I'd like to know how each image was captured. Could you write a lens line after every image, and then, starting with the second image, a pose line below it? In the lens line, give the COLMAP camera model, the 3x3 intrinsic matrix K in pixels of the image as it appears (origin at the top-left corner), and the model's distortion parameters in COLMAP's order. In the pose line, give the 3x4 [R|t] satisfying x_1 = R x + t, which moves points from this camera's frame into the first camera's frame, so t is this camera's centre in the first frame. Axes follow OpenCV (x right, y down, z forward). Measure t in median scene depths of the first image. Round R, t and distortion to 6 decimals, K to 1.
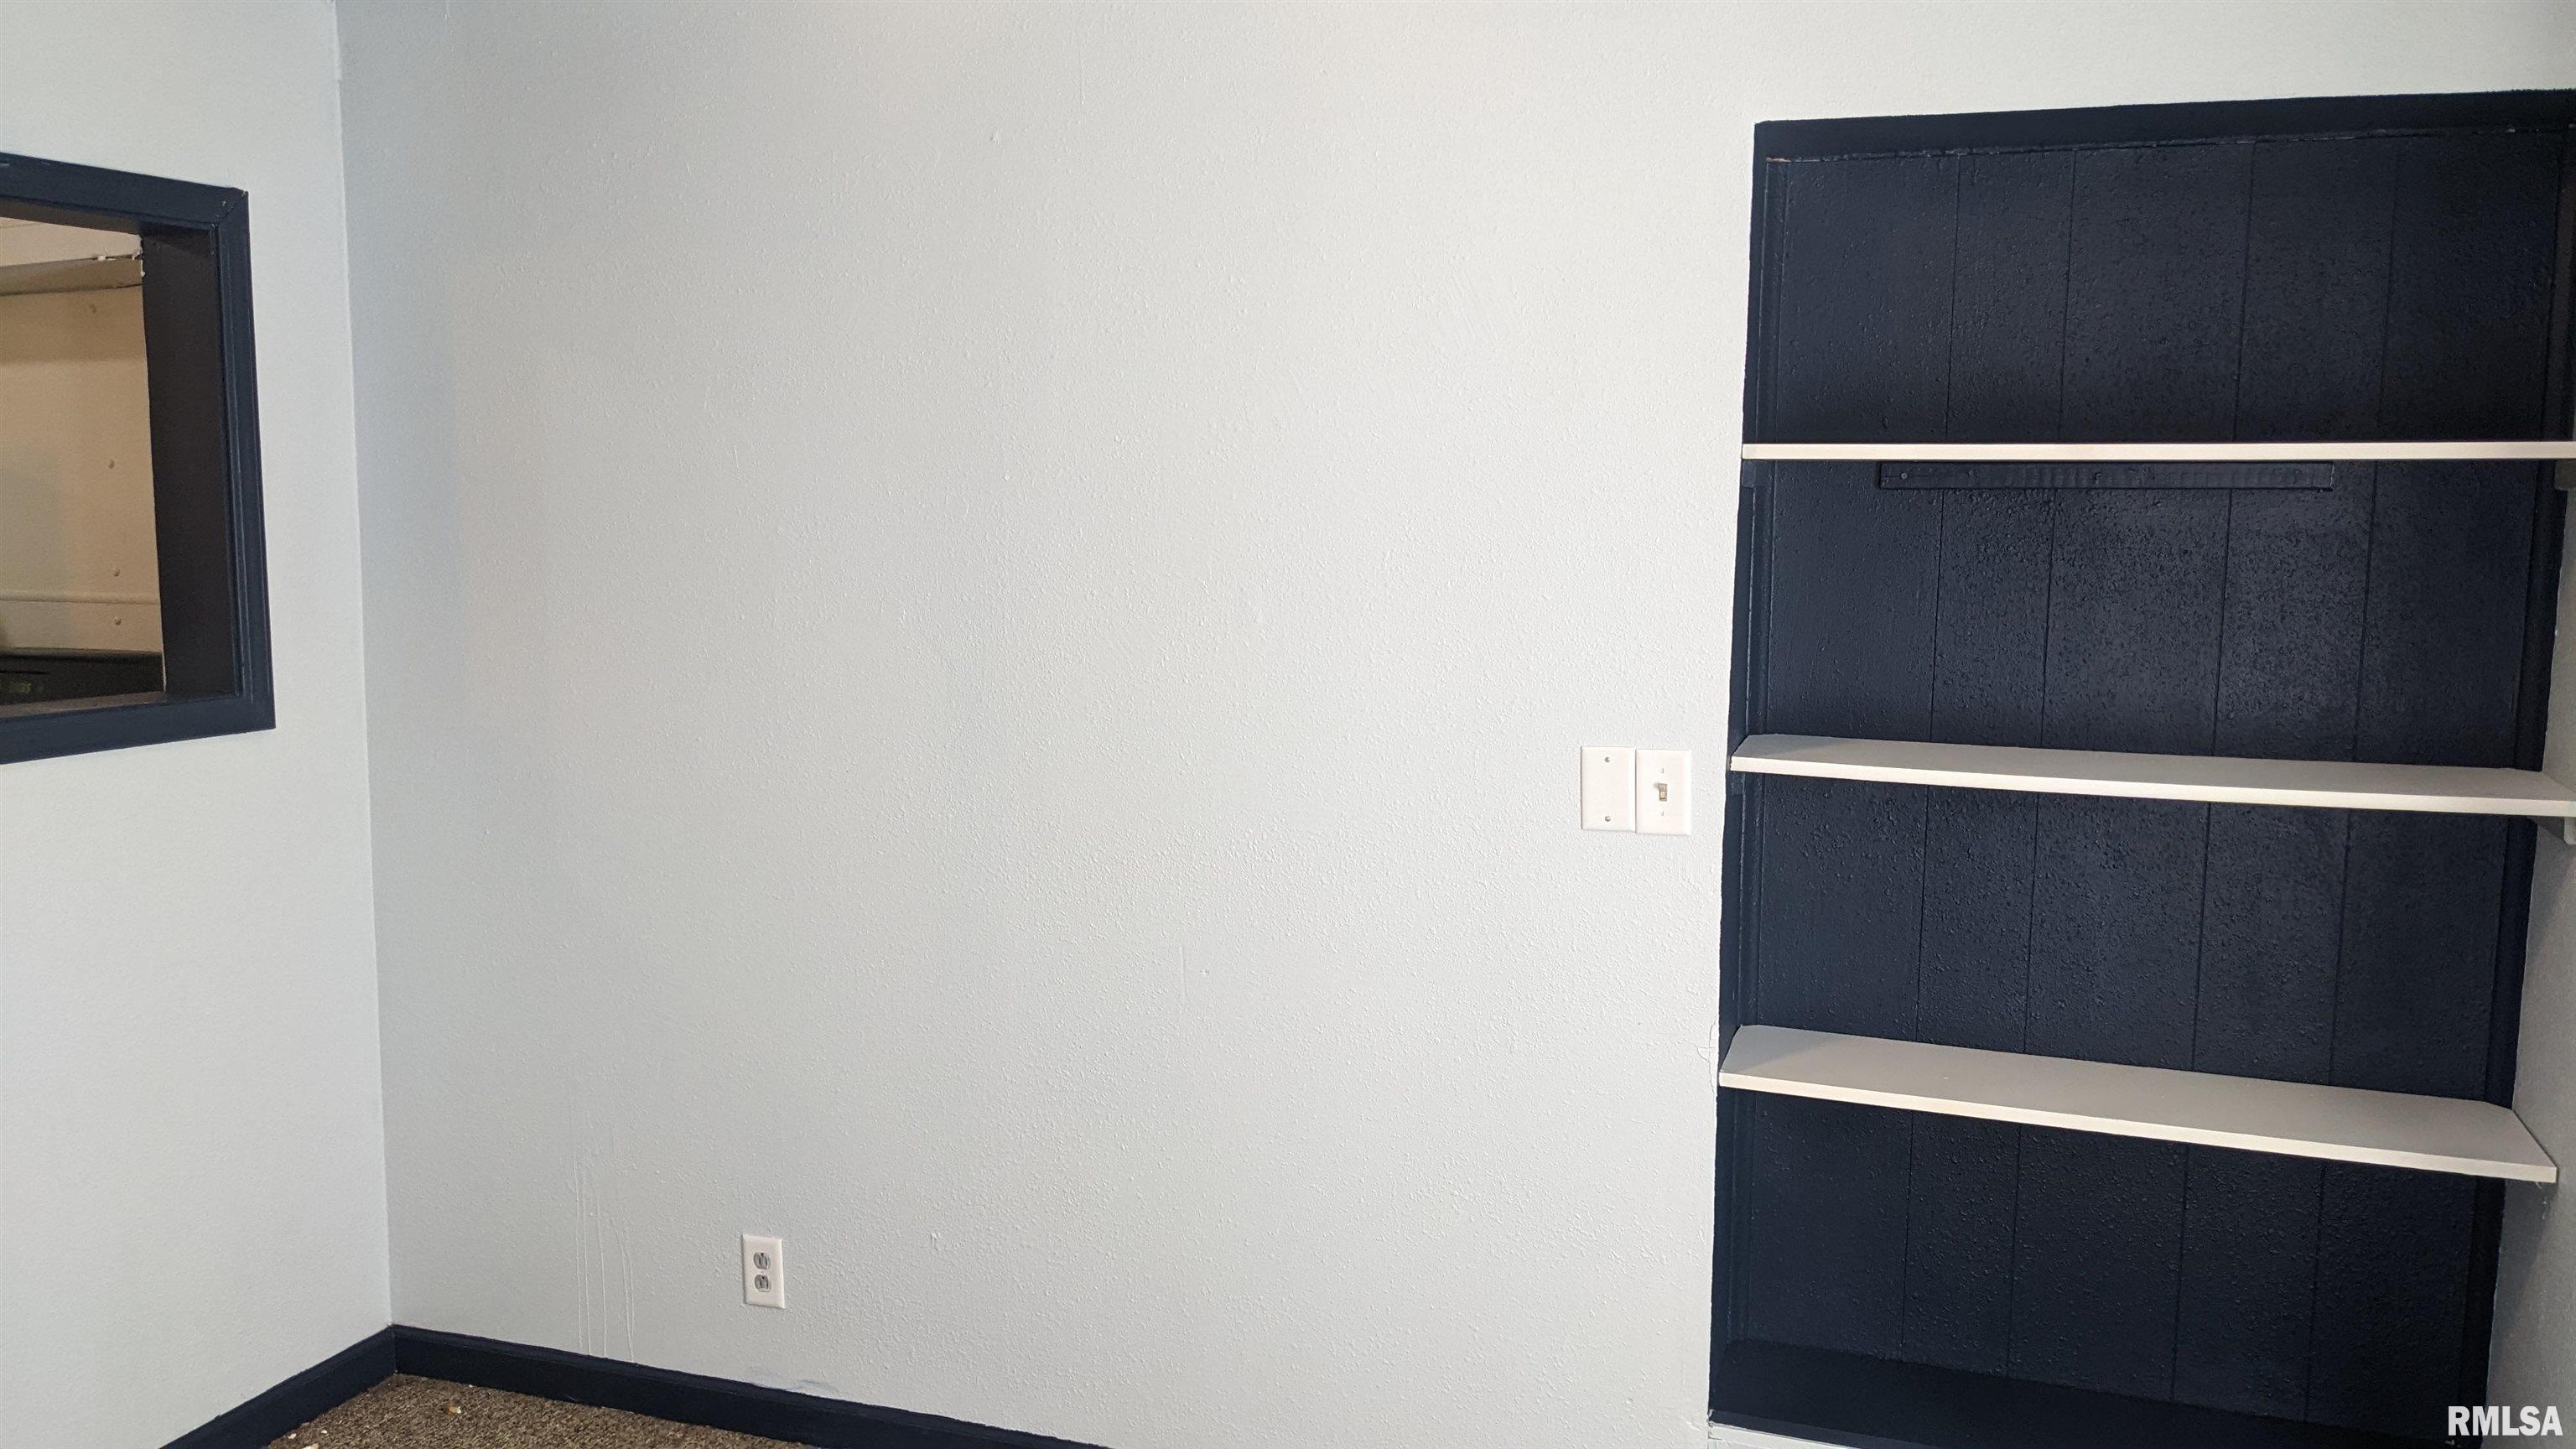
lens RADIAL K [[2029.1, 0, 1288.0], [0, 2029.1, 724.5], [0, 0, 1]] dist [0.086504, -0.186035]
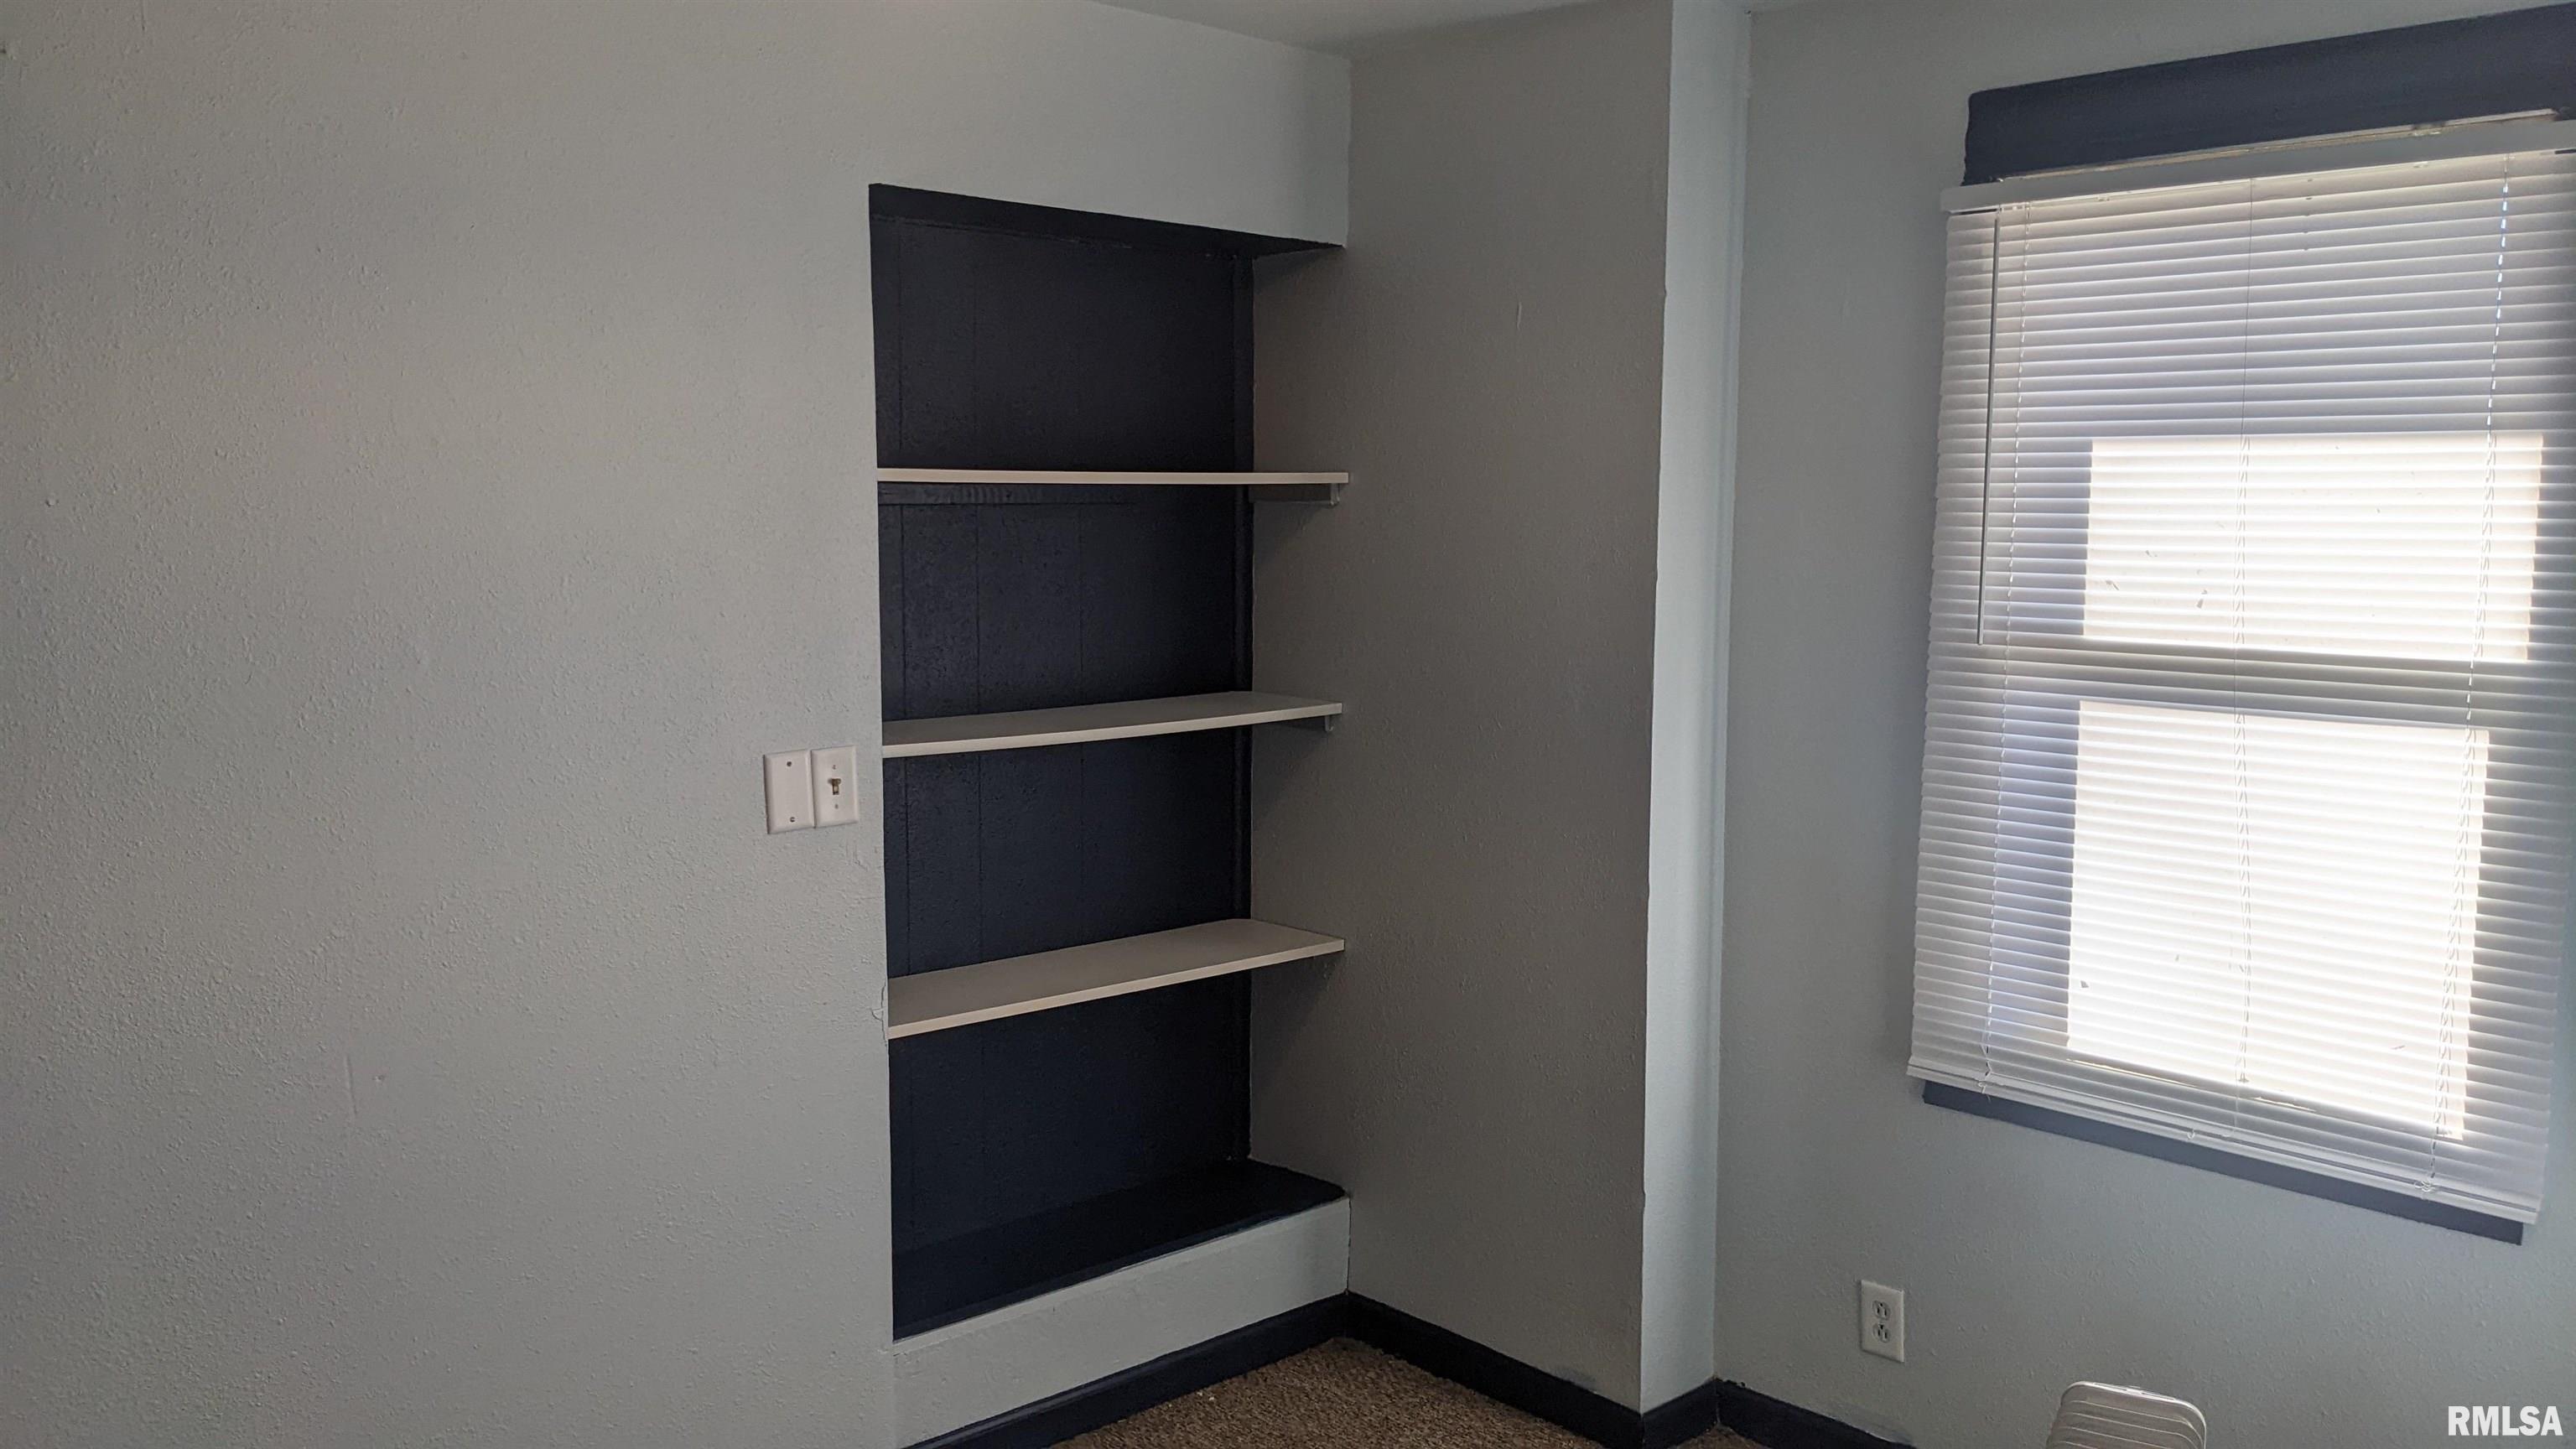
lens RADIAL K [[2052.1, 0, 1269.6], [0, 2052.1, 737.7], [0, 0, 1]] dist [0.113334, -0.167810]
pose [[0.454837, -0.110968, 0.883634, -0.686295], [0.105916, 0.991905, 0.070047, -0.045332], [-0.884254, 0.061731, 0.462908, 0.281635]]
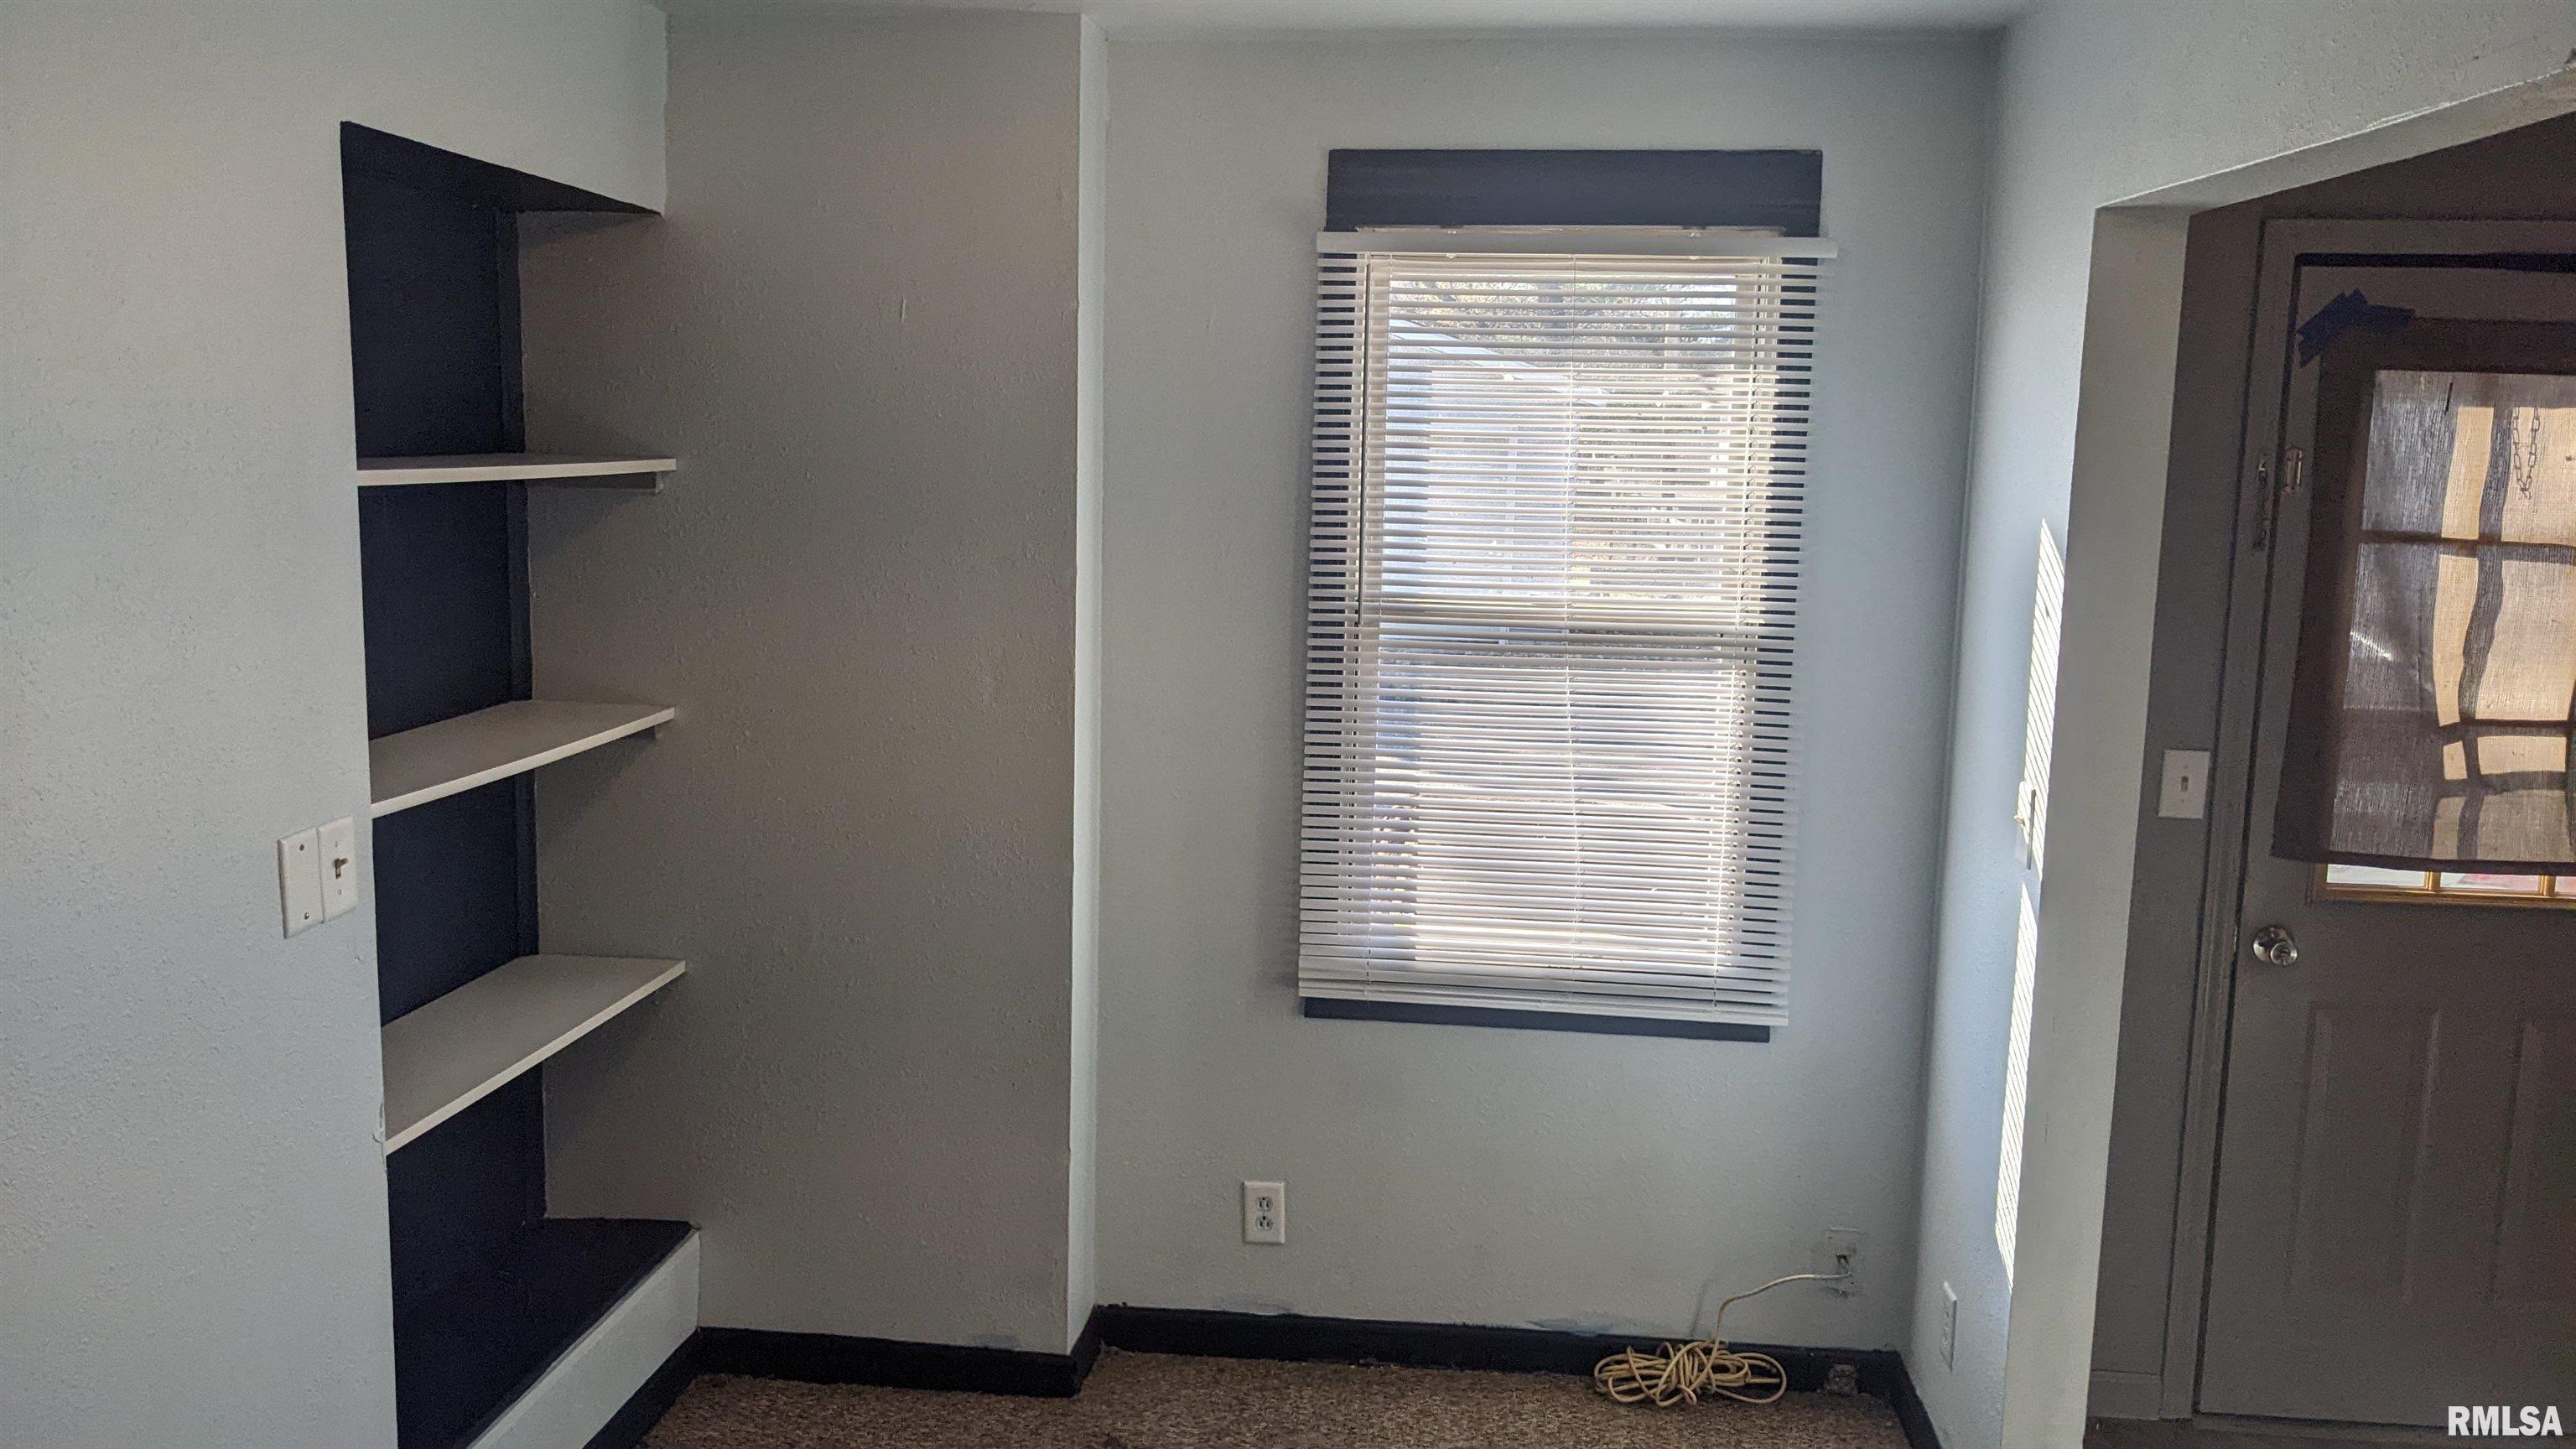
lens RADIAL K [[2029.1, 0, 1288.0], [0, 2029.1, 724.5], [0, 0, 1]] dist [0.086504, -0.186035]
pose [[-0.237963, -0.150150, 0.959598, -0.755453], [0.092231, 0.980021, 0.176217, -0.145706], [-0.966885, 0.130438, -0.219360, 0.792336]]
